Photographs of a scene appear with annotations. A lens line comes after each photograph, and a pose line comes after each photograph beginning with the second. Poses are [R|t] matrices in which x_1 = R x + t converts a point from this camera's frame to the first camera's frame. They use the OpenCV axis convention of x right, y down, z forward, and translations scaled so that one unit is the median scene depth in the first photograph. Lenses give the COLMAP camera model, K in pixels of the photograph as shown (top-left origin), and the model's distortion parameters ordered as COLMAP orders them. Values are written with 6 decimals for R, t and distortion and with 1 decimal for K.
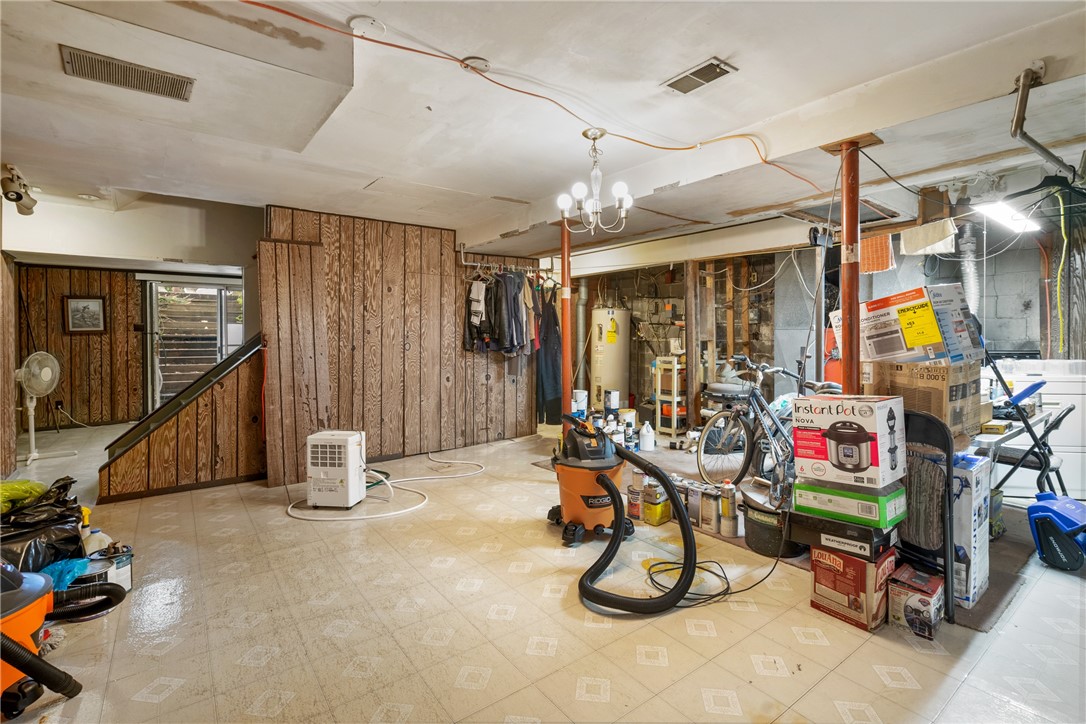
lens RADIAL K [[507.8, 0, 536.9], [0, 507.8, 348.2], [0, 0, 1]] dist [-0.001803, -0.001722]
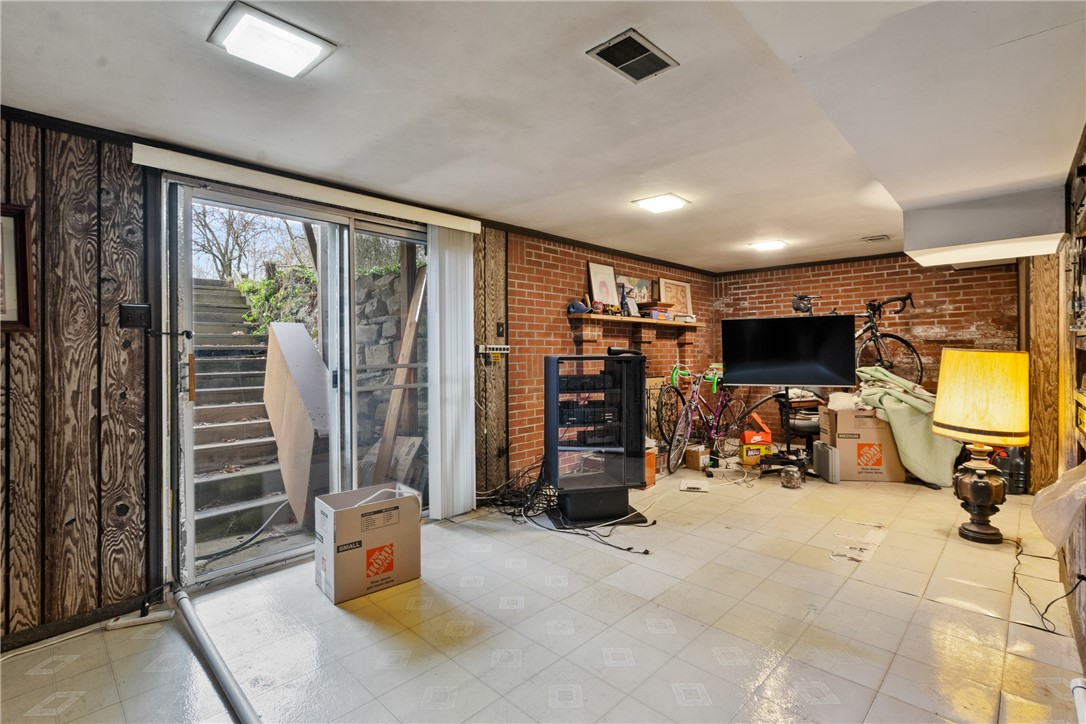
lens RADIAL K [[507.8, 0, 538.4], [0, 507.8, 352.4], [0, 0, 1]] dist [-0.001803, -0.001722]
pose [[0.986835, -0.005942, 0.161619, -0.598398], [0.009272, 0.999760, -0.019859, -0.008916], [-0.161462, 0.021096, 0.986653, 0.655366]]
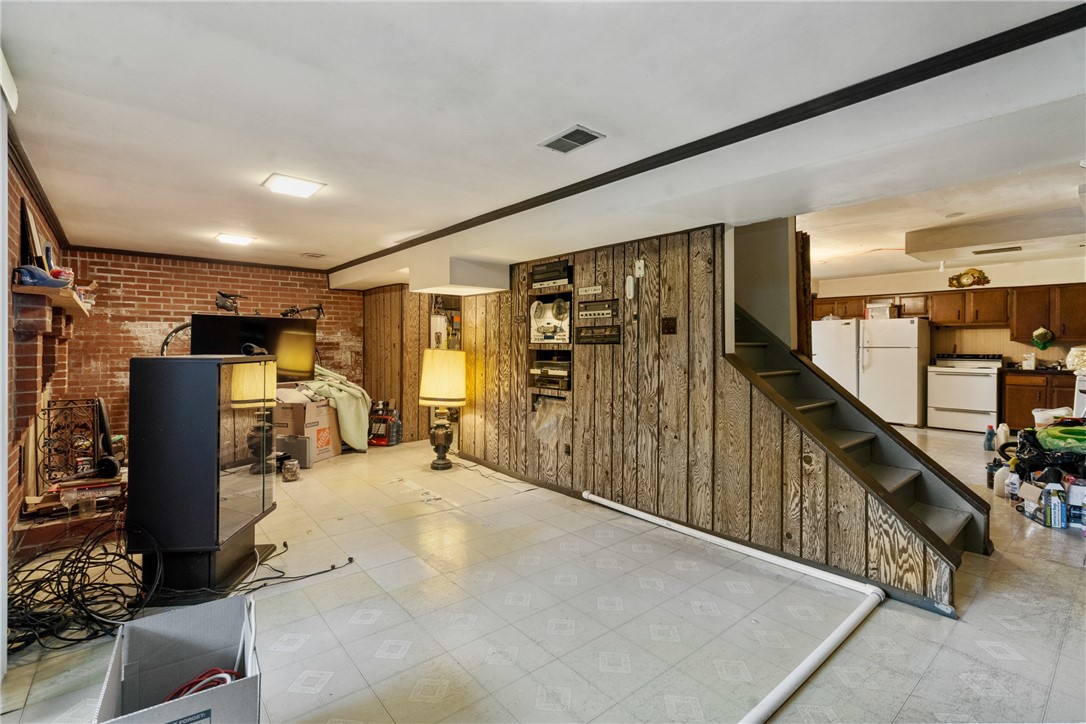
lens RADIAL K [[507.8, 0, 539.9], [0, 507.8, 352.5], [0, 0, 1]] dist [-0.001803, -0.001722]
pose [[-0.077850, -0.003989, 0.996957, -0.600405], [0.026061, 0.999642, 0.006035, -0.008941], [-0.996624, 0.026452, -0.077718, 0.657613]]
